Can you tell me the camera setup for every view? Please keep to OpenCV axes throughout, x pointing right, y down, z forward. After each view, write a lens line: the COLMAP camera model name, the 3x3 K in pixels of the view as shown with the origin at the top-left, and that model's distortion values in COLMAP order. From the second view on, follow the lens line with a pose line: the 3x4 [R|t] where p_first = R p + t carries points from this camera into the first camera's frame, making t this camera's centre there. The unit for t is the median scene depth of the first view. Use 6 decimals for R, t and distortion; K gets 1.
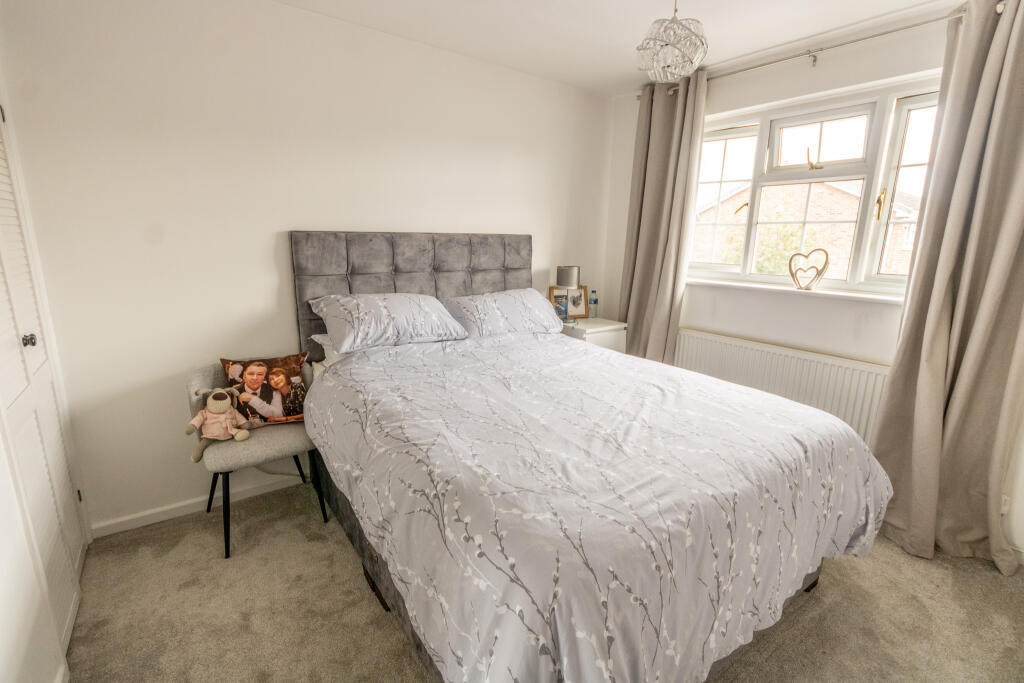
lens RADIAL K [[467.4, 0, 512.2], [0, 467.4, 341.9], [0, 0, 1]] dist [0.004251, 0.000065]
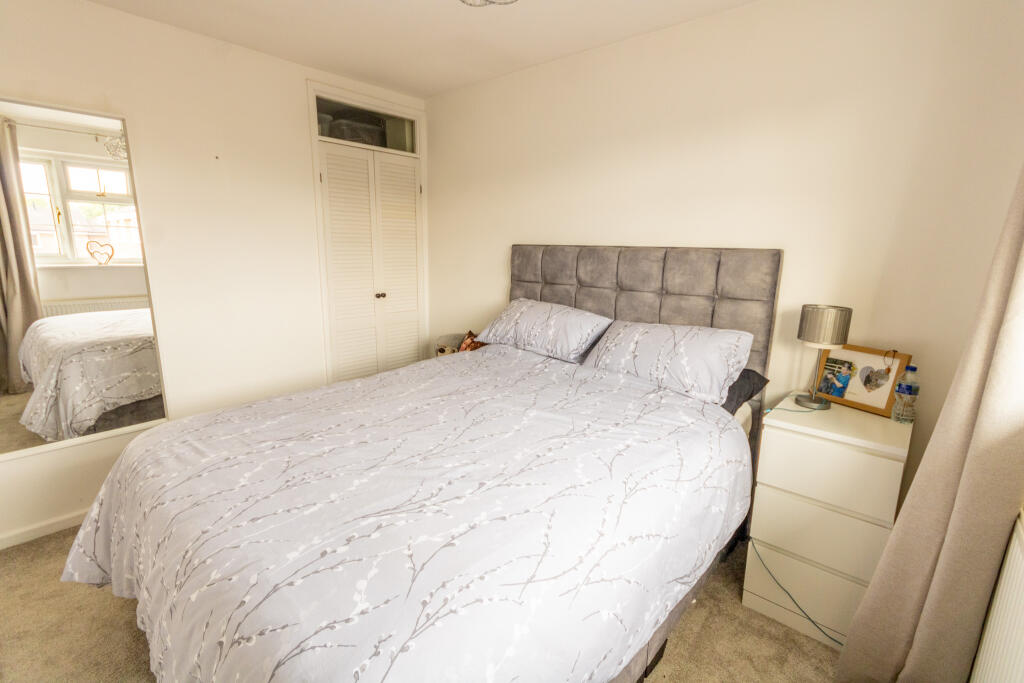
lens RADIAL K [[467.4, 0, 510.7], [0, 467.4, 342.0], [0, 0, 1]] dist [0.004251, 0.000065]
pose [[0.211160, 0.184601, -0.959861, 0.638283], [-0.234165, 0.962962, 0.133683, -0.121117], [0.948988, 0.196538, 0.246566, 0.593372]]
